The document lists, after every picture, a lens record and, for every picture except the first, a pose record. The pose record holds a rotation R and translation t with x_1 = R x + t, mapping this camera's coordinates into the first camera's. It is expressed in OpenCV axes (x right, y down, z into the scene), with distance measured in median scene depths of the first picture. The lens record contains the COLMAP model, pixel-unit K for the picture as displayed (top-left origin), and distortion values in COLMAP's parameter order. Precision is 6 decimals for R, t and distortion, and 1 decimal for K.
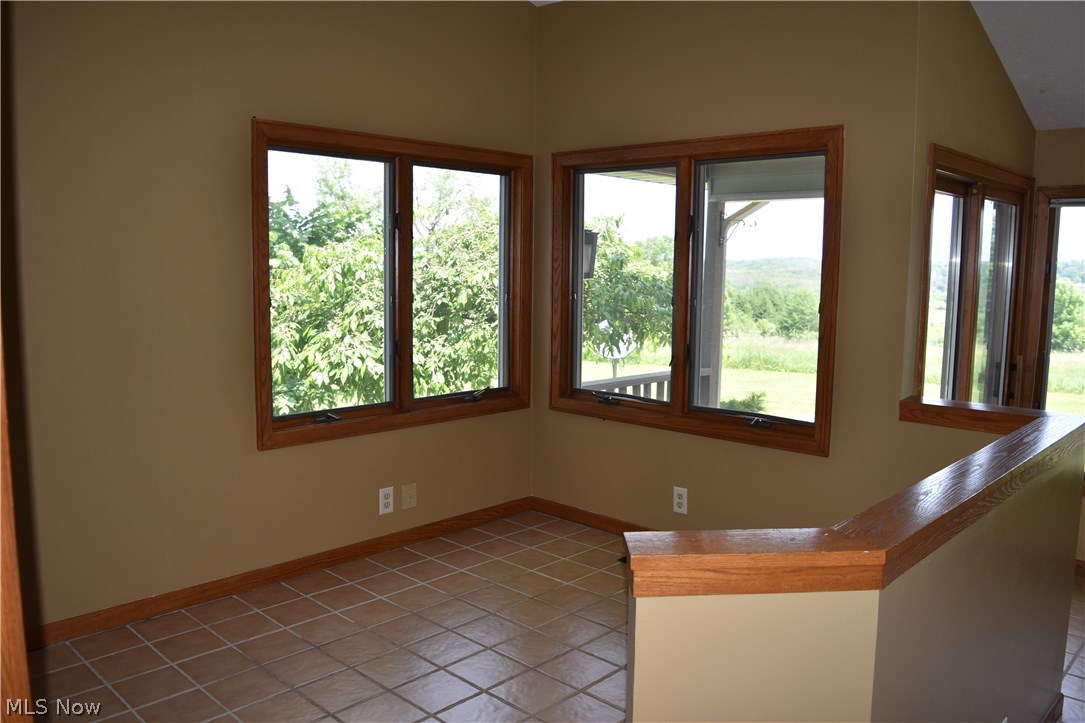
lens RADIAL K [[851.2, 0, 544.7], [0, 851.2, 359.2], [0, 0, 1]] dist [-0.063520, -0.000271]
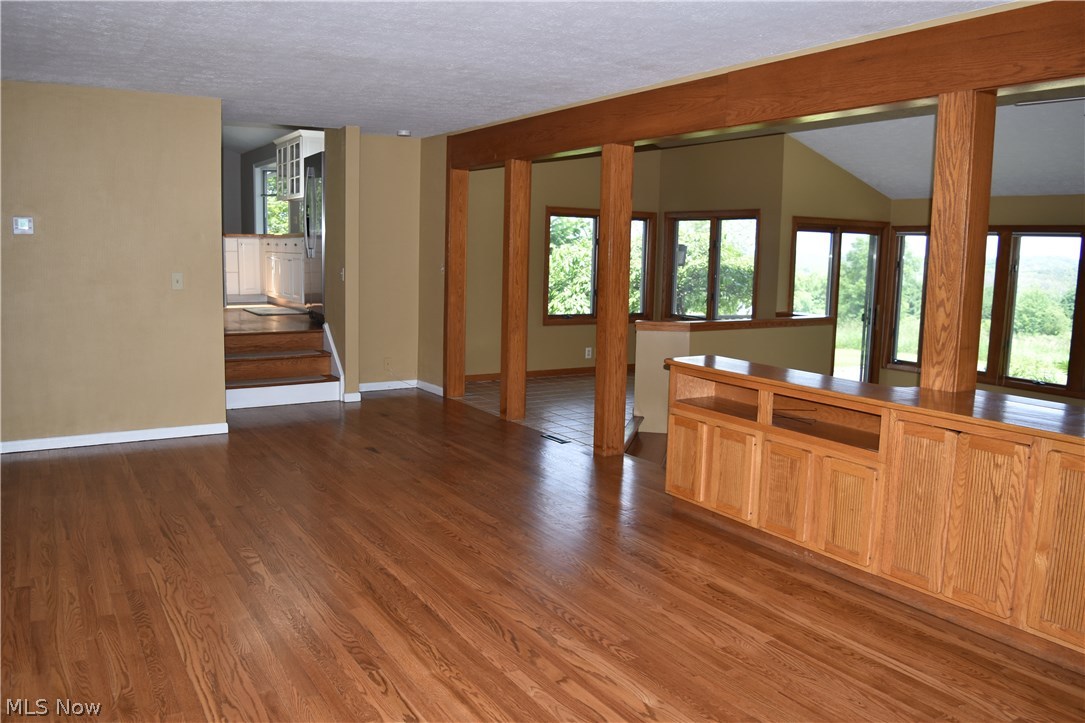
lens RADIAL K [[851.2, 0, 542.3], [0, 851.2, 361.8], [0, 0, 1]] dist [-0.063520, -0.000271]
pose [[0.966456, 0.043286, -0.253157, 0.194308], [-0.040462, 0.999047, 0.016354, 0.096108], [0.253623, -0.005562, 0.967287, -0.894231]]
